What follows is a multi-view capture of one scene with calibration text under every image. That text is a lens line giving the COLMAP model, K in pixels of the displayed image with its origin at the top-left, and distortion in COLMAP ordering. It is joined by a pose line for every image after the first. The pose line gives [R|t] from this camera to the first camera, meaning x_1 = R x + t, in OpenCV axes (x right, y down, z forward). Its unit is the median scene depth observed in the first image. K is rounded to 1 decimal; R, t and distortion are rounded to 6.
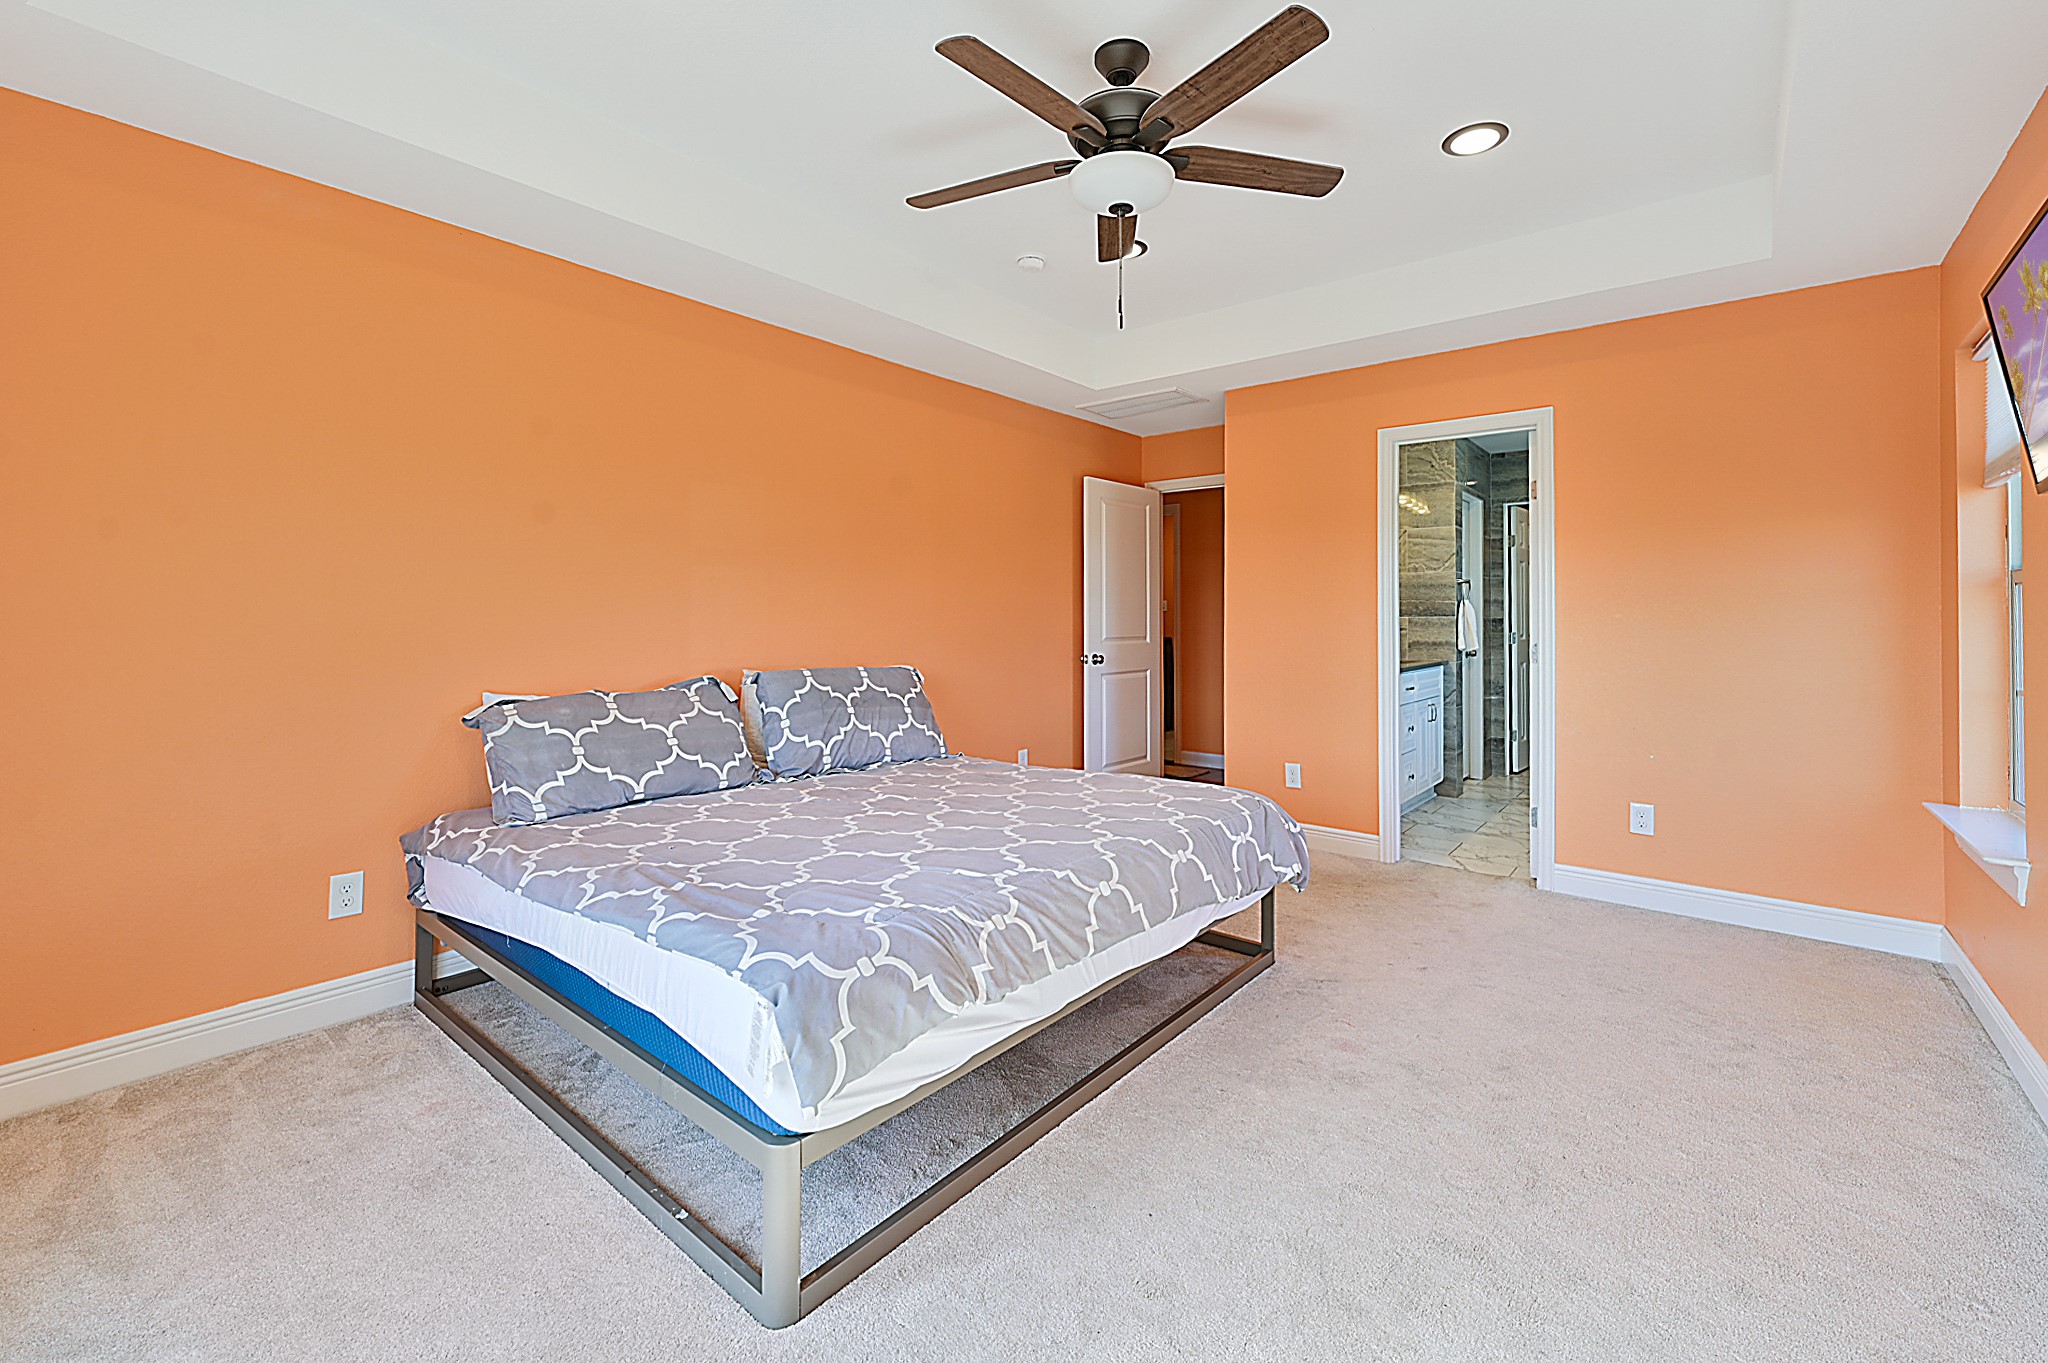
lens RADIAL K [[846.8, 0, 999.5], [0, 846.8, 619.9], [0, 0, 1]] dist [-0.000387, 0.000003]
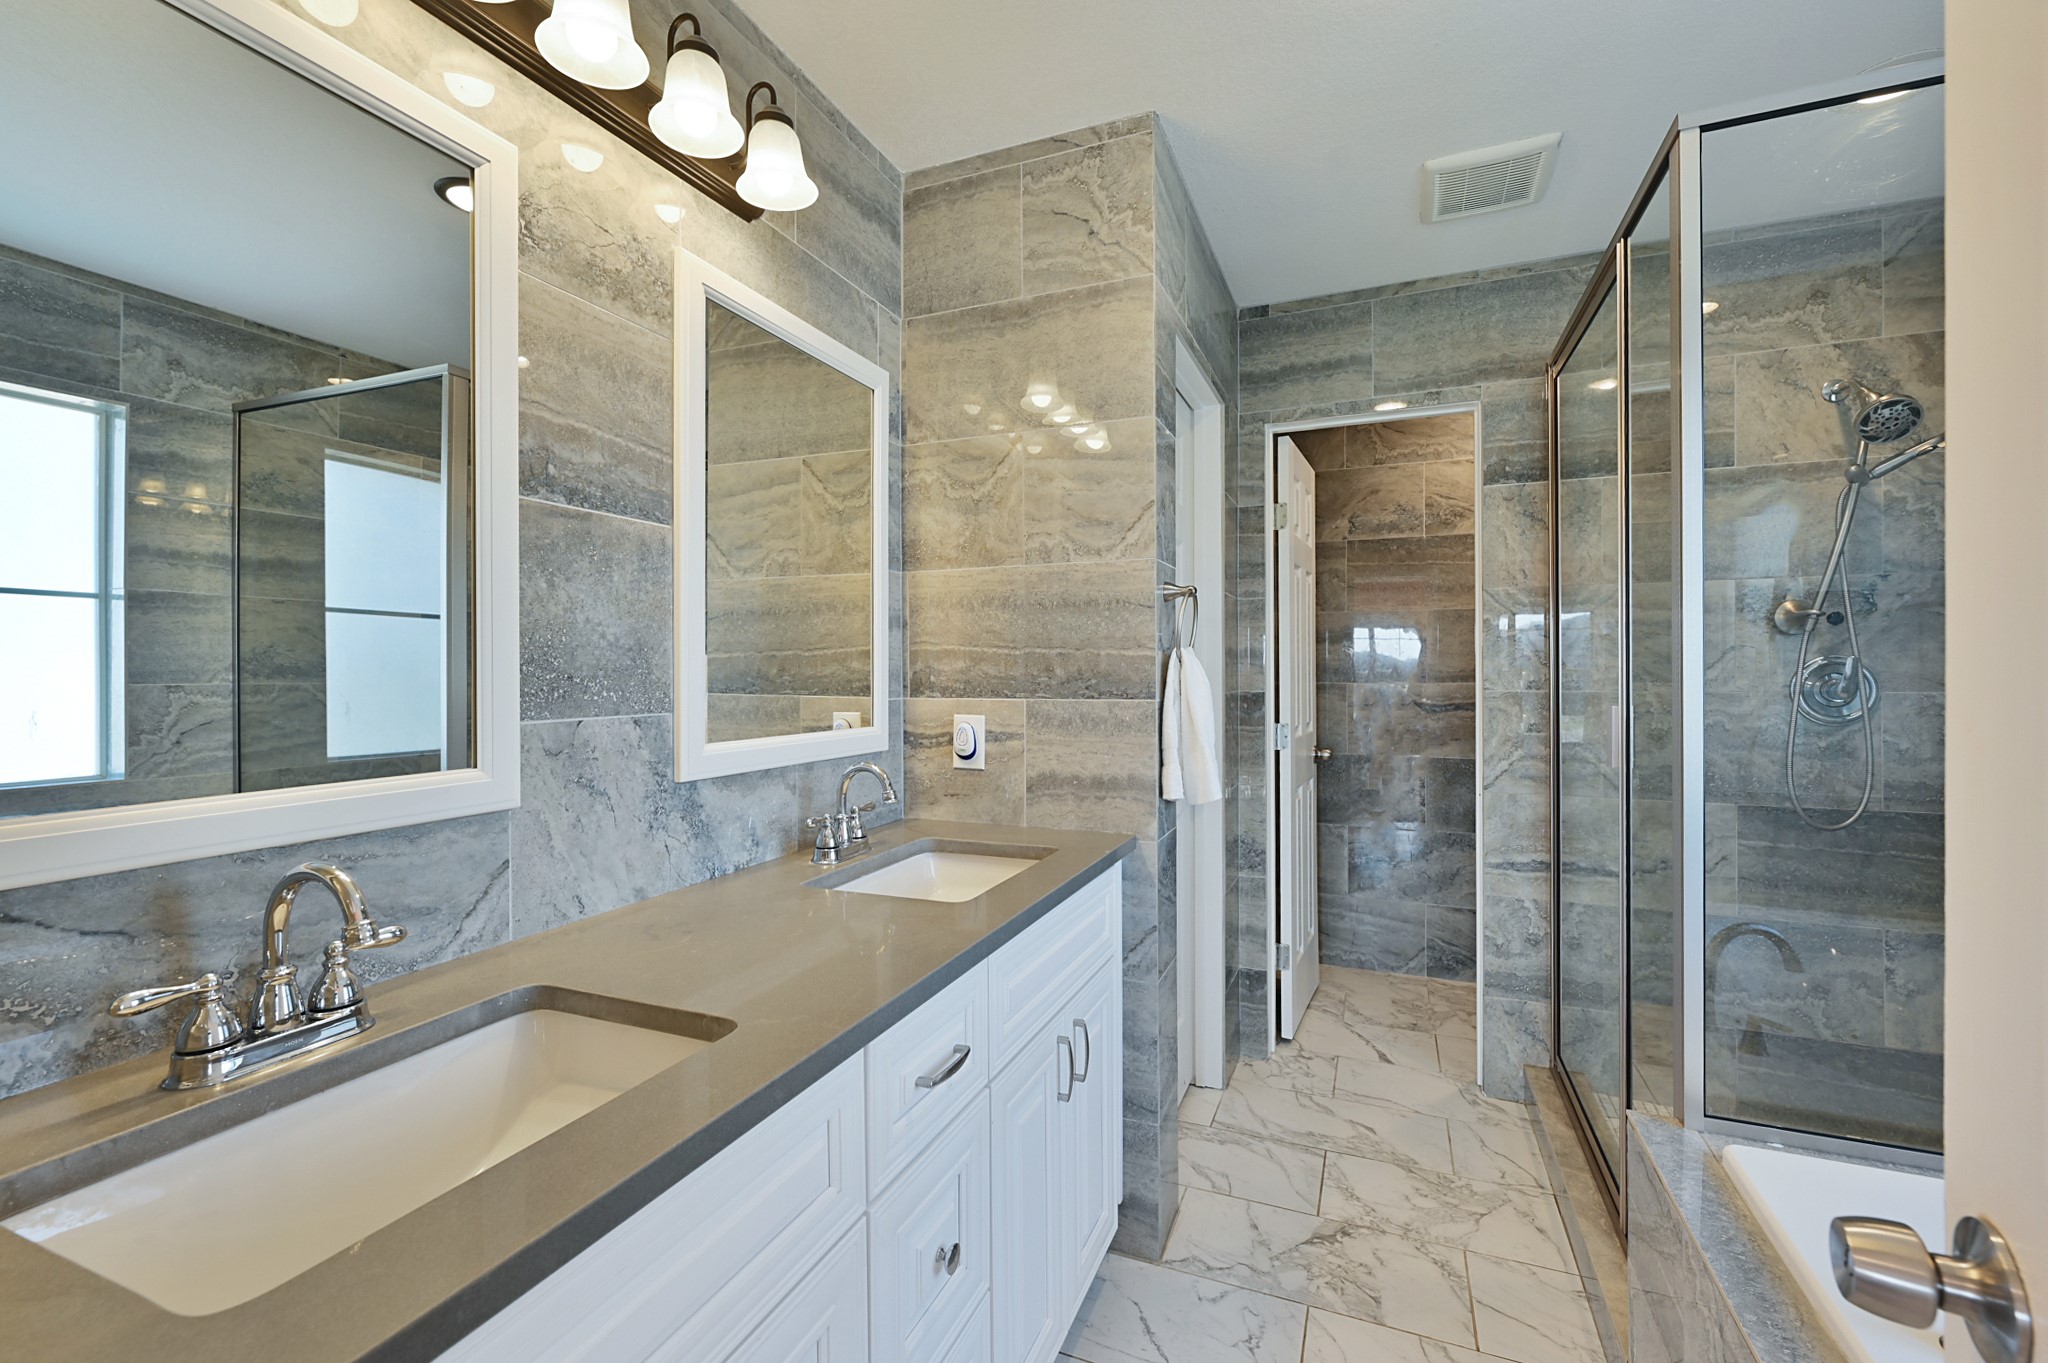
lens RADIAL K [[872.3, 0, 1026.1], [0, 872.3, 672.8], [0, 0, 1]] dist [0.000899, 0.000025]
pose [[0.950585, -0.004454, 0.310434, 0.379421], [0.003107, 0.999983, 0.004835, -0.015606], [-0.310450, -0.003631, 0.950583, 0.683109]]
